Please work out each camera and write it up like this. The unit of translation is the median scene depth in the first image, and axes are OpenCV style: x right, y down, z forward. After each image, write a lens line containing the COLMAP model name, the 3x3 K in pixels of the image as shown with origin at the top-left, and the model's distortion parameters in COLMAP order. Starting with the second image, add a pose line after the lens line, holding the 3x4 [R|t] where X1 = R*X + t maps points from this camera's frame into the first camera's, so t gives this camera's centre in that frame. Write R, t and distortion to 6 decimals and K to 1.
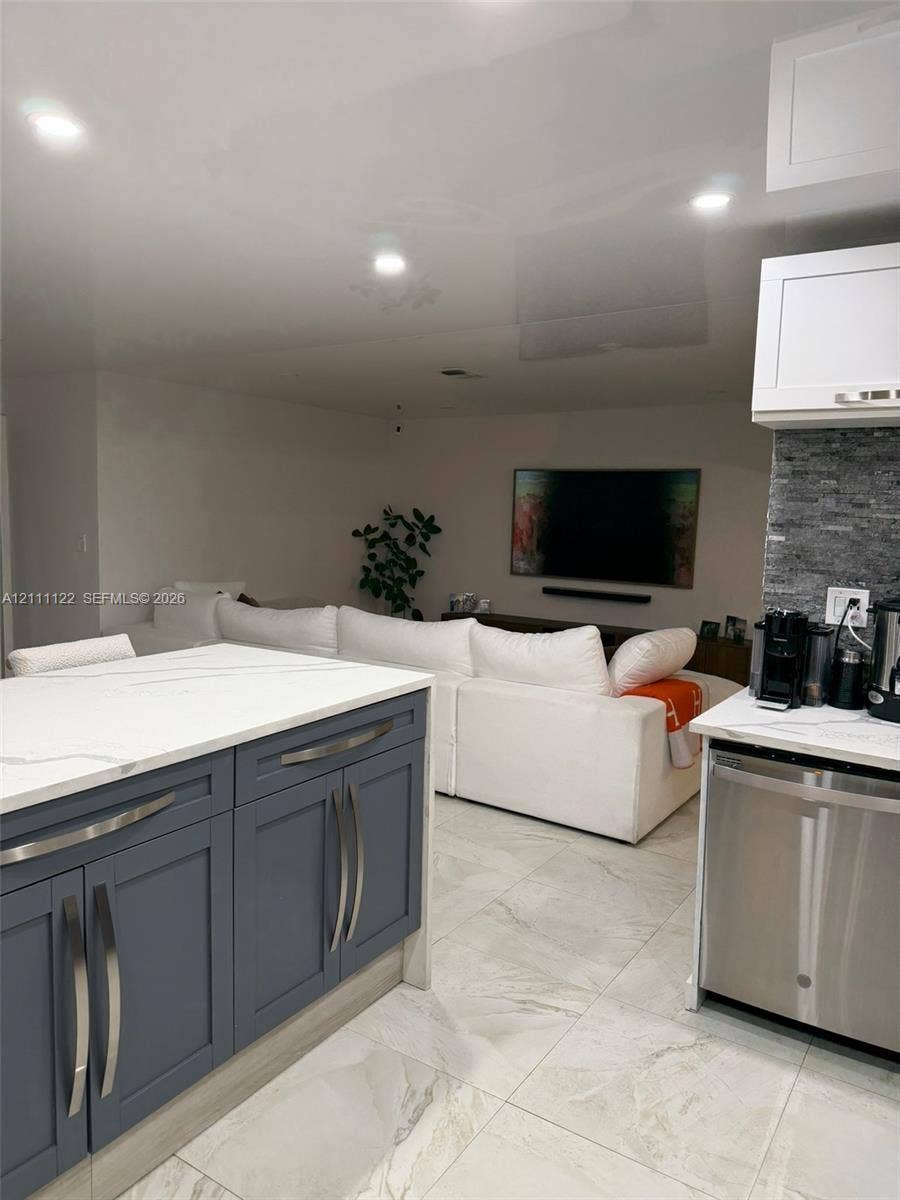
lens RADIAL K [[867.8, 0, 466.4], [0, 867.8, 592.0], [0, 0, 1]] dist [0.002988, -0.002897]
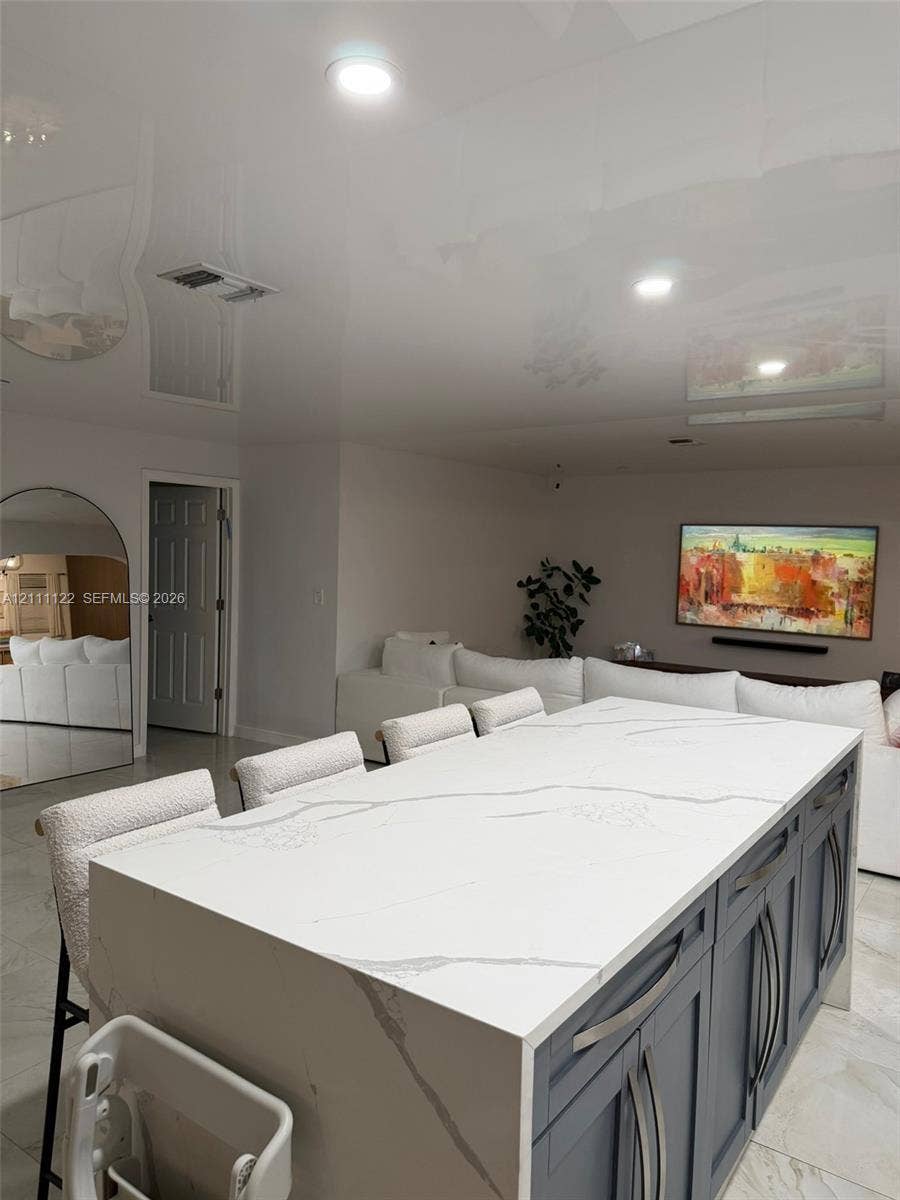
lens RADIAL K [[867.8, 0, 413.1], [0, 867.8, 590.7], [0, 0, 1]] dist [0.002988, -0.002897]
pose [[0.997166, 0.002810, -0.075184, -0.176219], [-0.006263, 0.998934, -0.045726, -0.010209], [0.074975, 0.046068, 0.996121, -0.062648]]
